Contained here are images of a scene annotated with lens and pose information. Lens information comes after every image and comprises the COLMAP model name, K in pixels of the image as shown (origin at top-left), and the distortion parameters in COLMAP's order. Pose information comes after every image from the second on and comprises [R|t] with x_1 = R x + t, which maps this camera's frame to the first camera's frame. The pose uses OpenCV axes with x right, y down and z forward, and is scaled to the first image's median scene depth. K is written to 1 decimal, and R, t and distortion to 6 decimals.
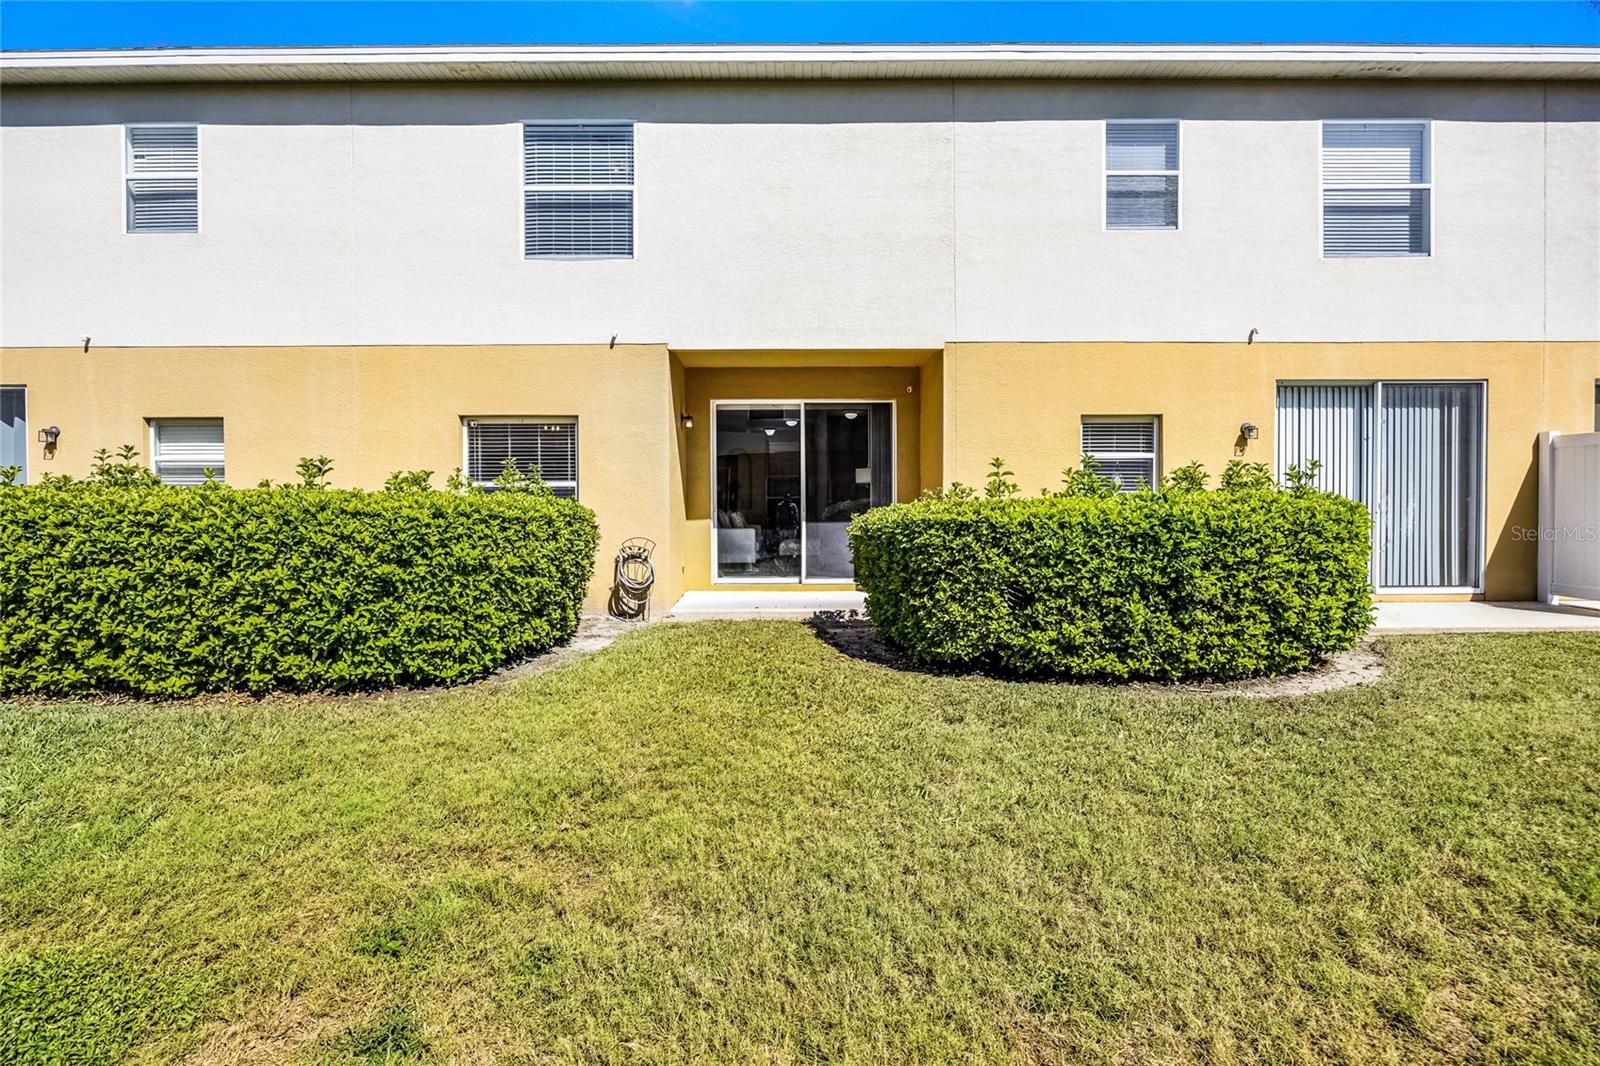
lens RADIAL K [[734.5, 0, 805.3], [0, 734.5, 527.3], [0, 0, 1]] dist [-0.000410, -0.000049]
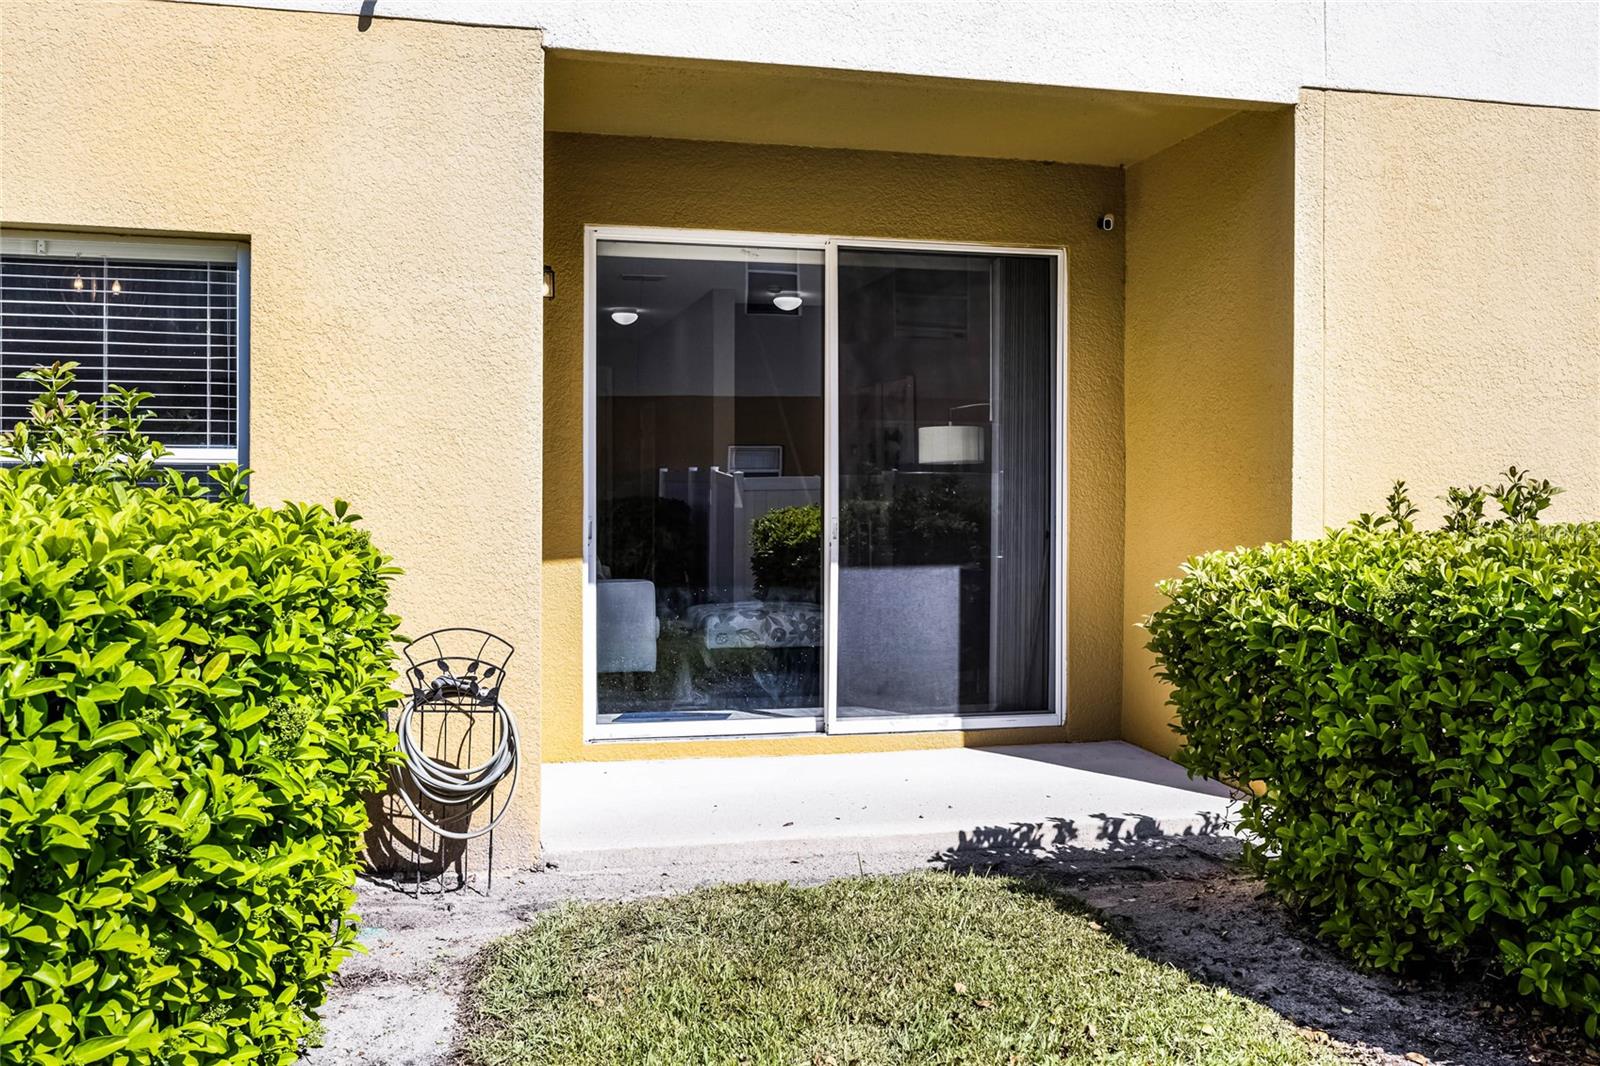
lens RADIAL K [[1427.4, 0, 789.8], [0, 1427.4, 530.0], [0, 0, 1]] dist [0.016574, -0.004550]
pose [[0.973975, 0.001748, 0.226651, -0.223801], [0.000911, 0.999932, -0.011626, -0.020814], [-0.226656, 0.011530, 0.973907, 0.360528]]
